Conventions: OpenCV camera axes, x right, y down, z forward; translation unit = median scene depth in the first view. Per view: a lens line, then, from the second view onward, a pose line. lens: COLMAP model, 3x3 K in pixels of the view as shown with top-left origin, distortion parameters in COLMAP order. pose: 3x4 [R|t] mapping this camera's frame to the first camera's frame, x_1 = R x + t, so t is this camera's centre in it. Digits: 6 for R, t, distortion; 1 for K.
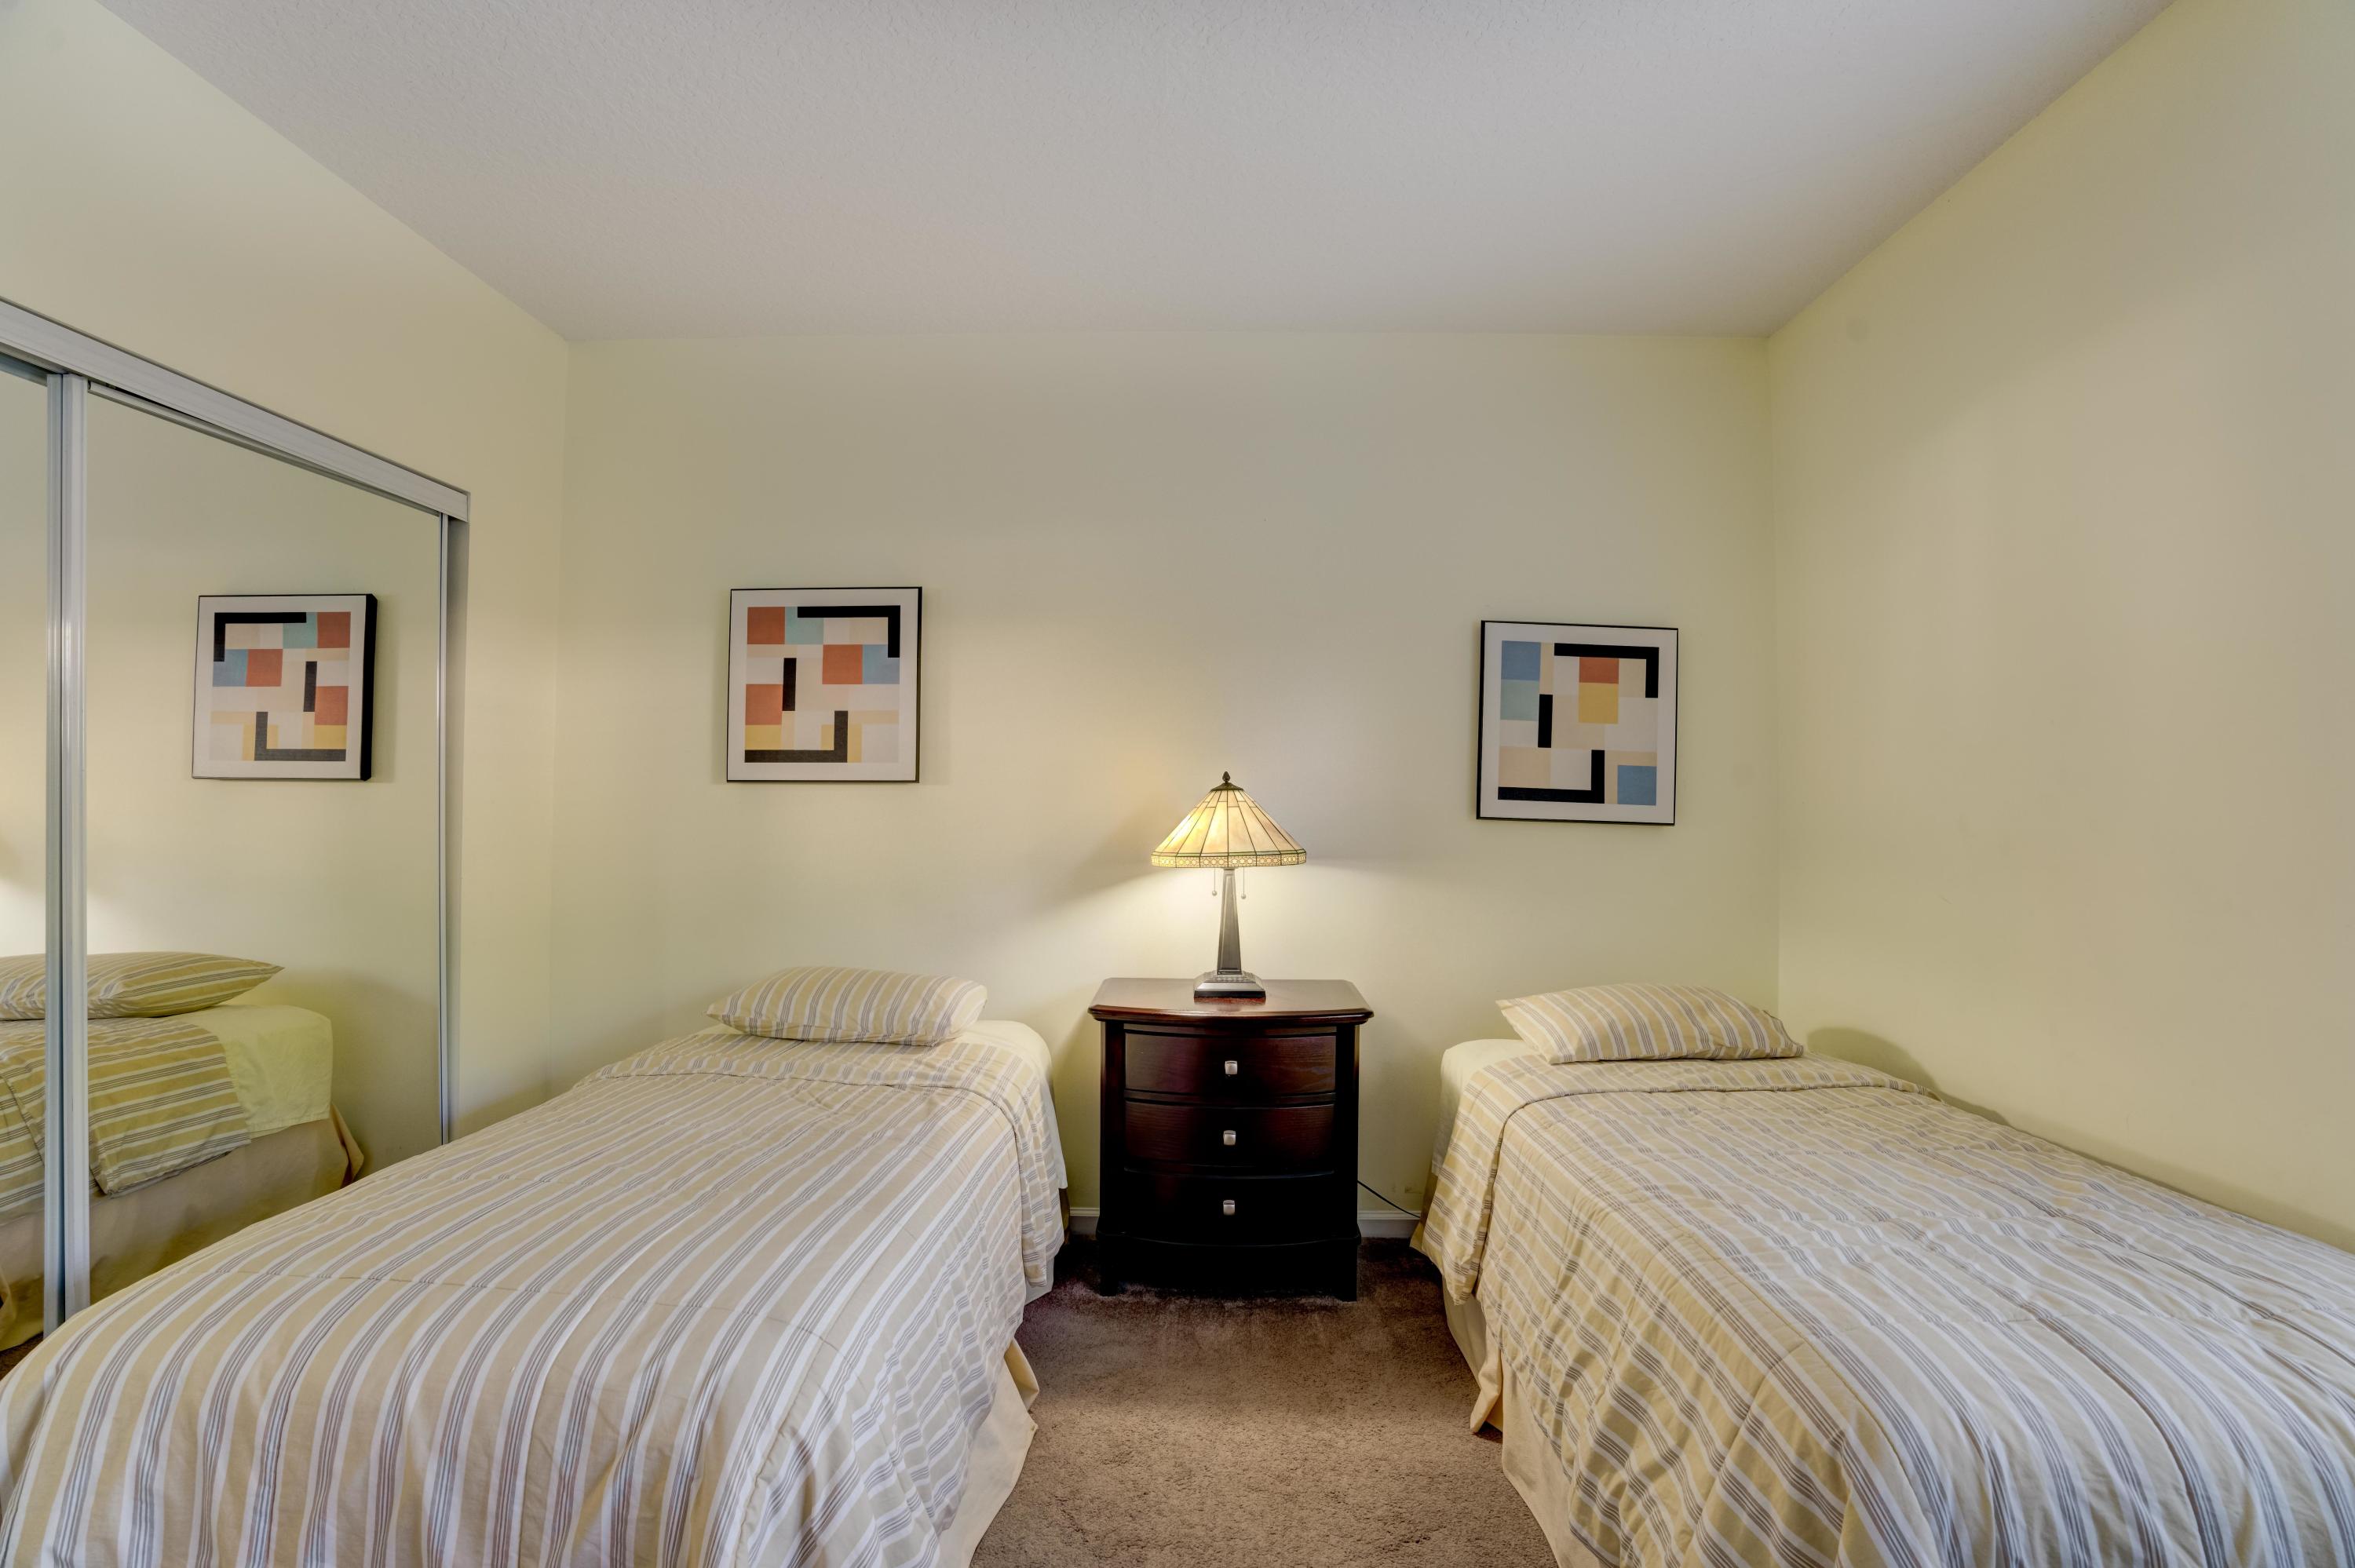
lens RADIAL K [[1075.6, 0, 1177.5], [0, 1075.6, 784.0], [0, 0, 1]] dist [-0.067677, 0.022784]
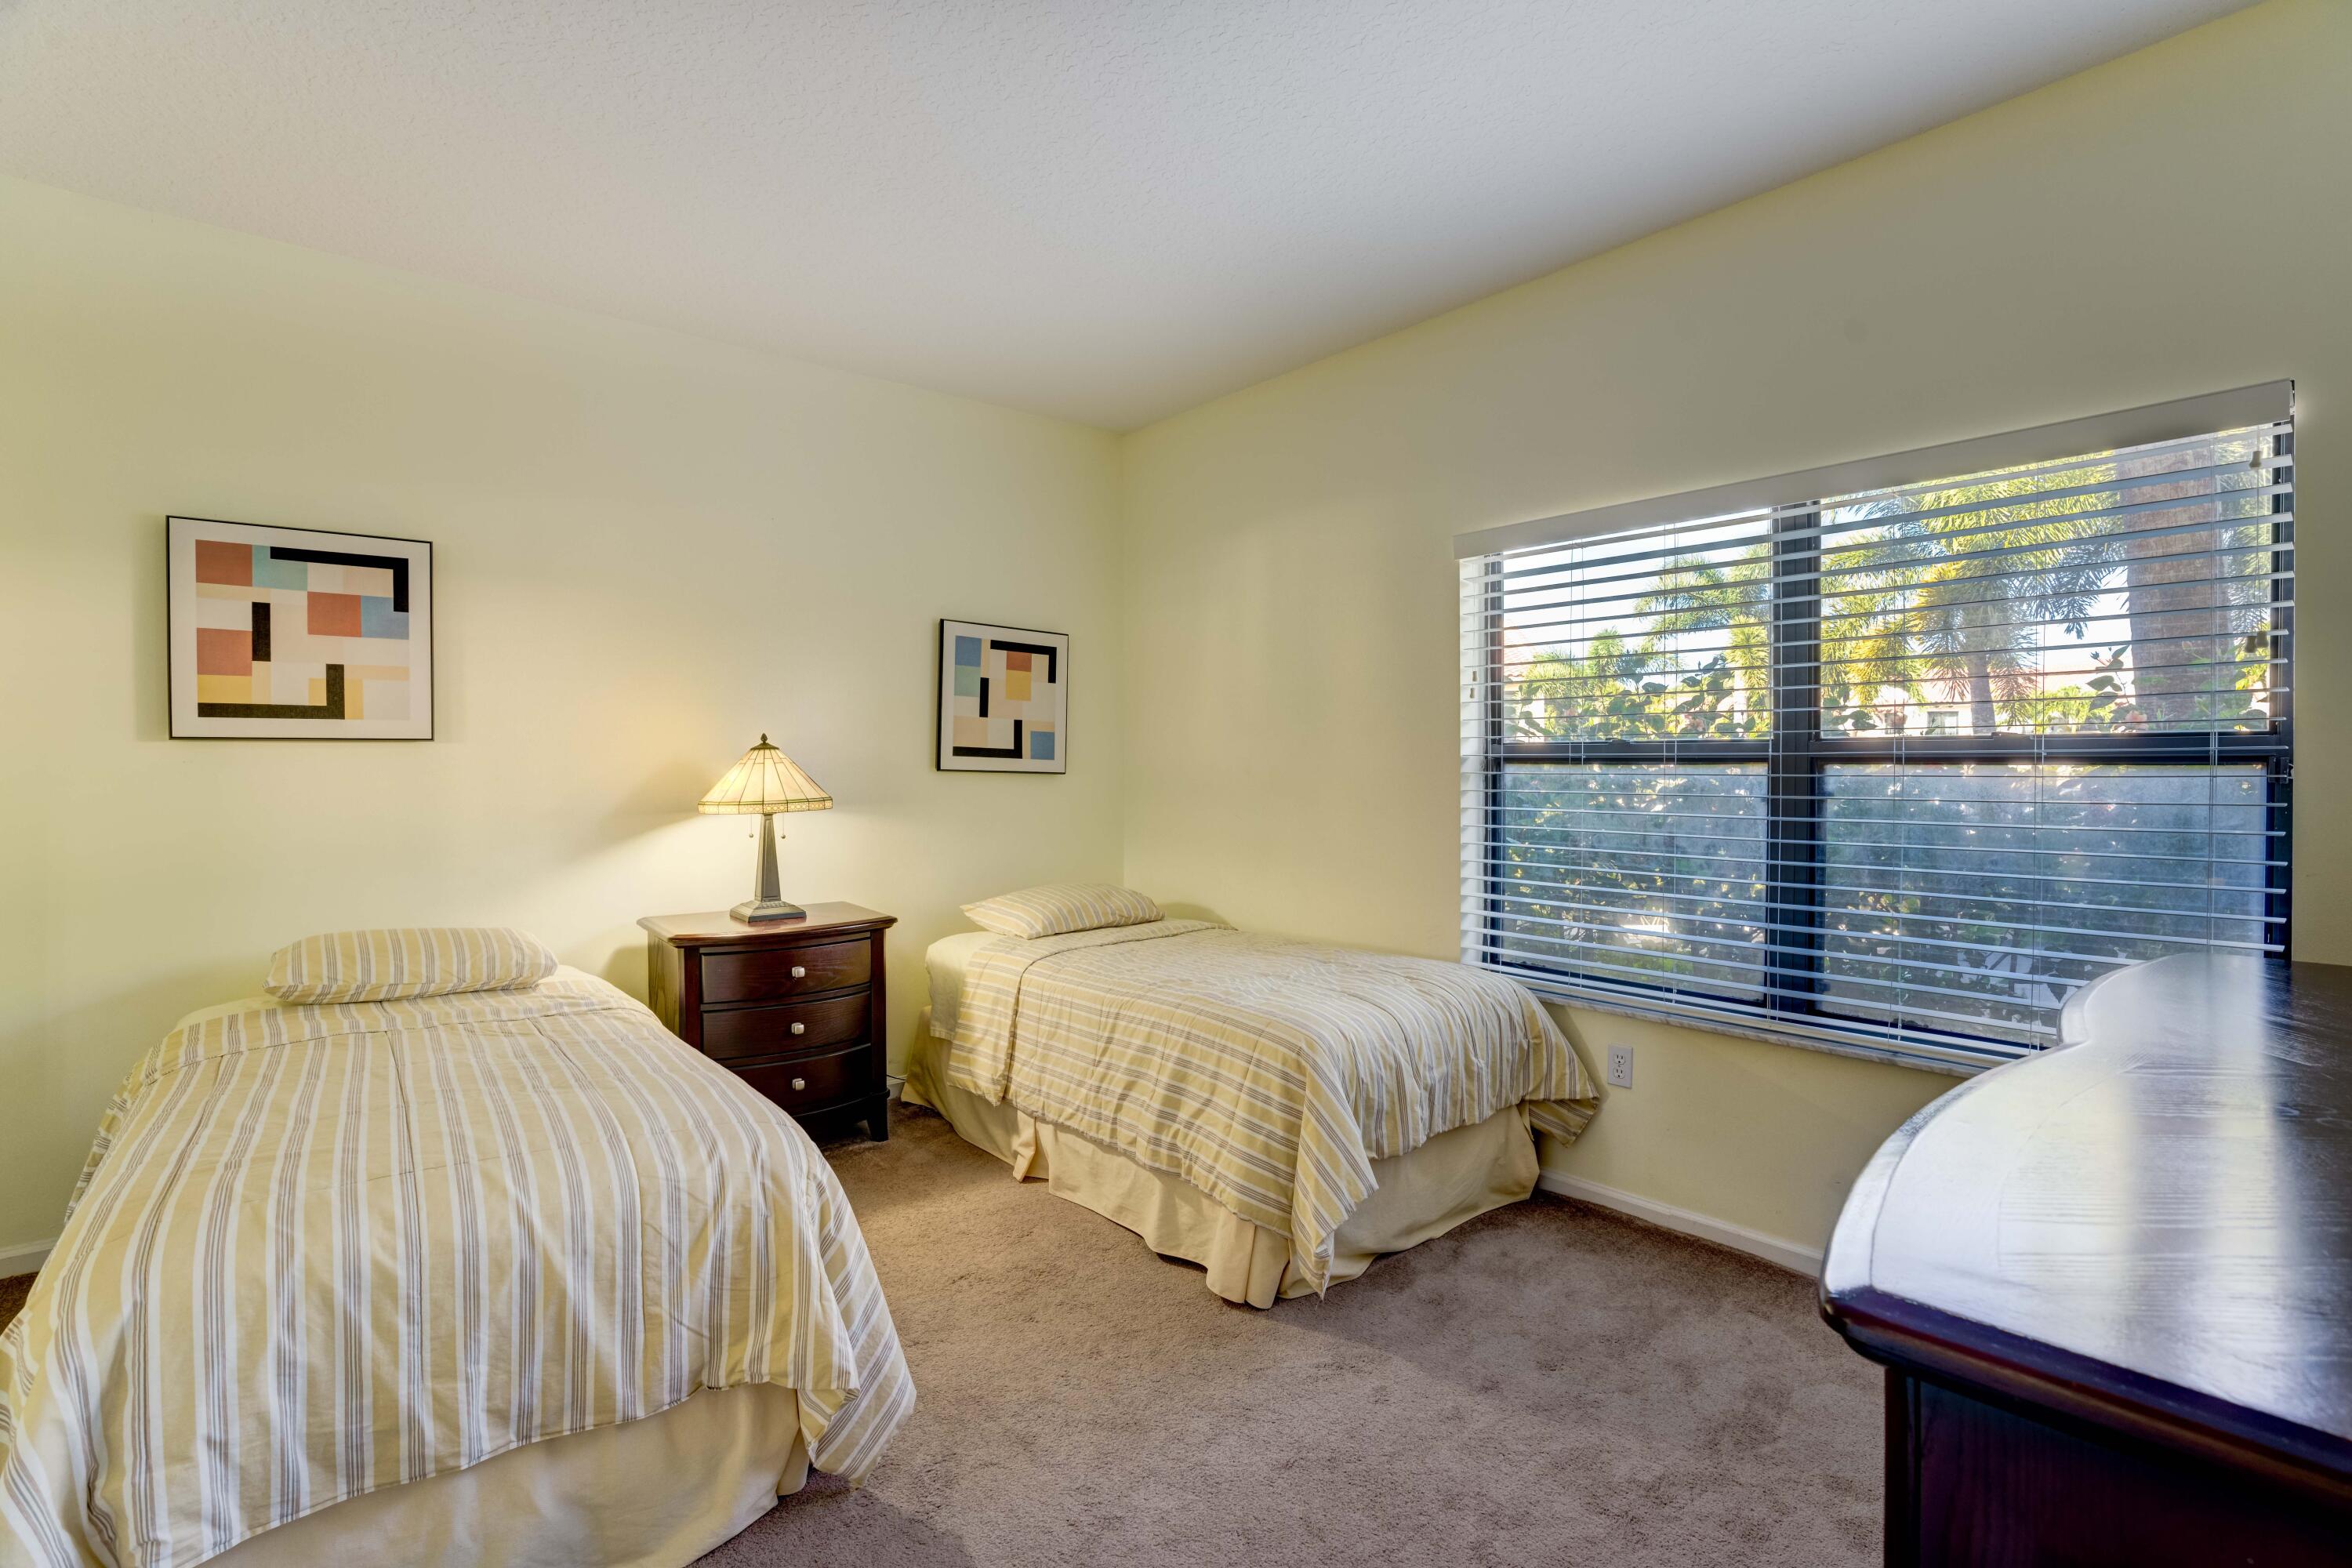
lens RADIAL K [[1075.0, 0, 1176.6], [0, 1075.0, 778.3], [0, 0, 1]] dist [-0.073932, 0.030030]
pose [[0.757115, -0.015653, 0.653094, -0.384341], [-0.010476, 0.999293, 0.036096, -0.009324], [-0.653197, -0.034170, 0.756416, -0.197416]]
